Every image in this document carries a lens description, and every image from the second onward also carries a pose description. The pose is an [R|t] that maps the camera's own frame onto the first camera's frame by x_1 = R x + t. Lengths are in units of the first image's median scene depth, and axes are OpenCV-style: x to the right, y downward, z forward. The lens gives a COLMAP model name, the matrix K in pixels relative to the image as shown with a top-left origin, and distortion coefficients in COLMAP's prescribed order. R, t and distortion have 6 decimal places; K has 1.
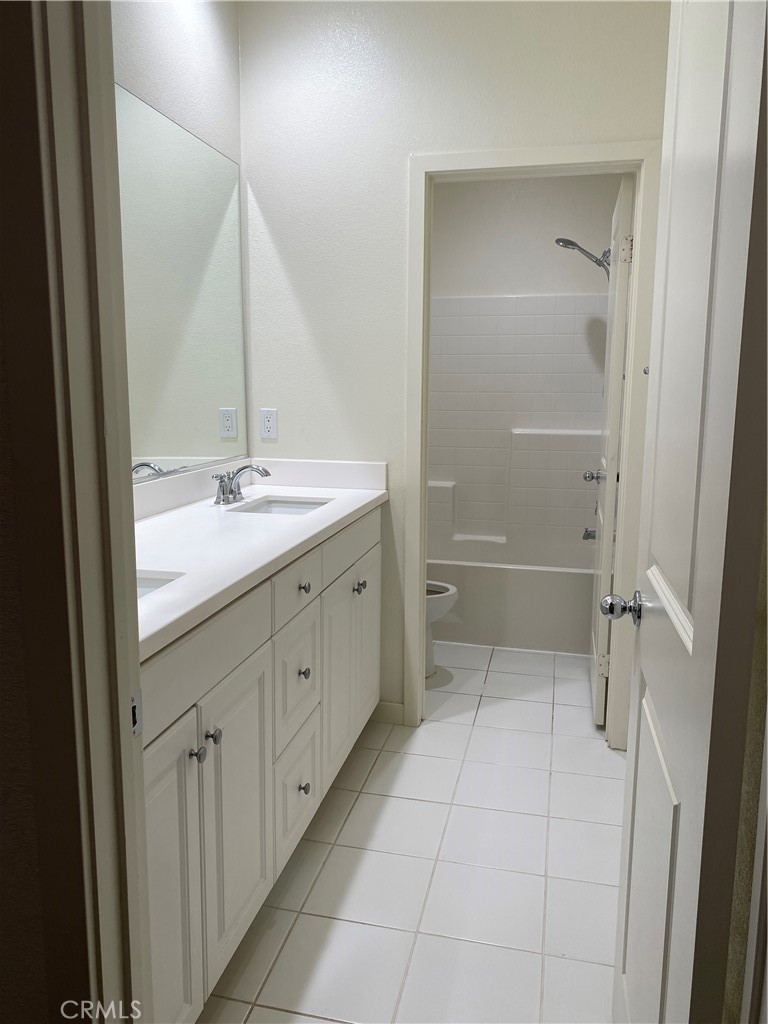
lens RADIAL K [[773.8, 0, 382.5], [0, 773.8, 517.7], [0, 0, 1]] dist [0.025989, -0.038723]
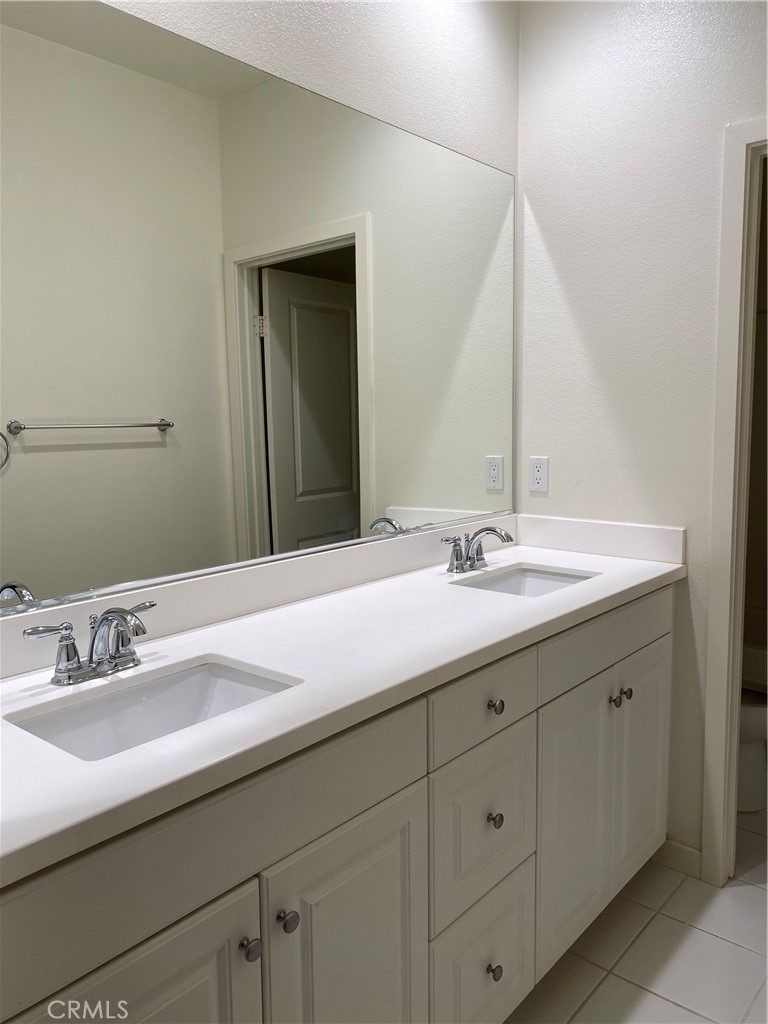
lens RADIAL K [[773.8, 0, 377.2], [0, 773.8, 508.3], [0, 0, 1]] dist [0.025989, -0.038723]
pose [[0.882098, 0.037411, -0.469578, 0.100994], [-0.062187, 0.997365, -0.037359, -0.045667], [0.466943, 0.062156, 0.882100, 0.195044]]
